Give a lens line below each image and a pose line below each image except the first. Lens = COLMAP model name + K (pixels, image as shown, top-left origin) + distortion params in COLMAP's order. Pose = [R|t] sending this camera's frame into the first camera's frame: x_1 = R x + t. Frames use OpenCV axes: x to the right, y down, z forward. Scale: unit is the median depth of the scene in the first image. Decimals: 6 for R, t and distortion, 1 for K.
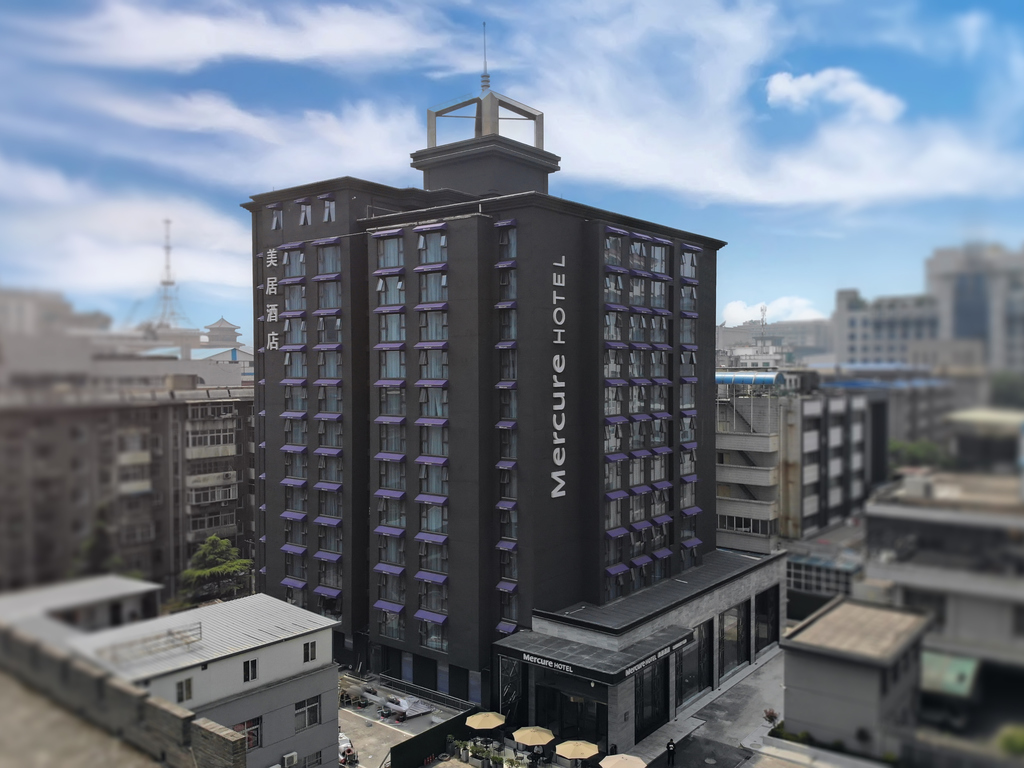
lens RADIAL K [[832.8, 0, 512.0], [0, 832.8, 384.0], [0, 0, 1]] dist [0.252422, -0.765431]
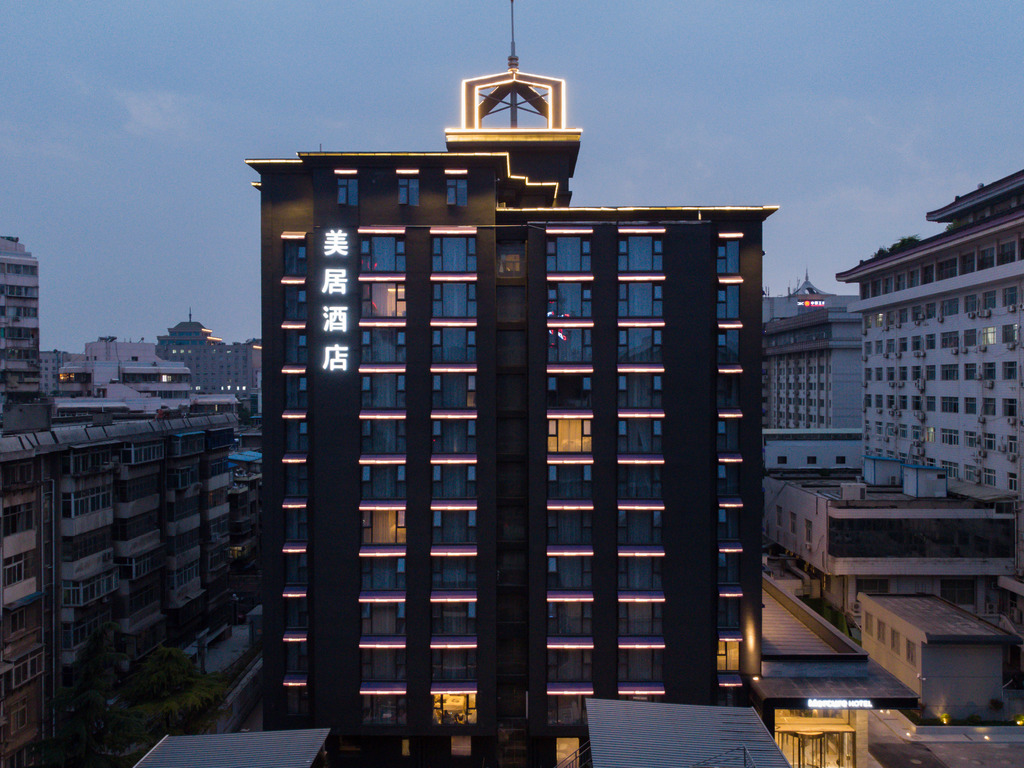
lens RADIAL K [[854.0, 0, 513.9], [0, 854.0, 399.3], [0, 0, 1]] dist [0.001693, 0.011076]
pose [[0.786113, -0.006167, 0.618053, -0.543756], [0.010356, 0.999941, -0.003195, -0.010198], [-0.617997, 0.008912, 0.786130, 0.297267]]
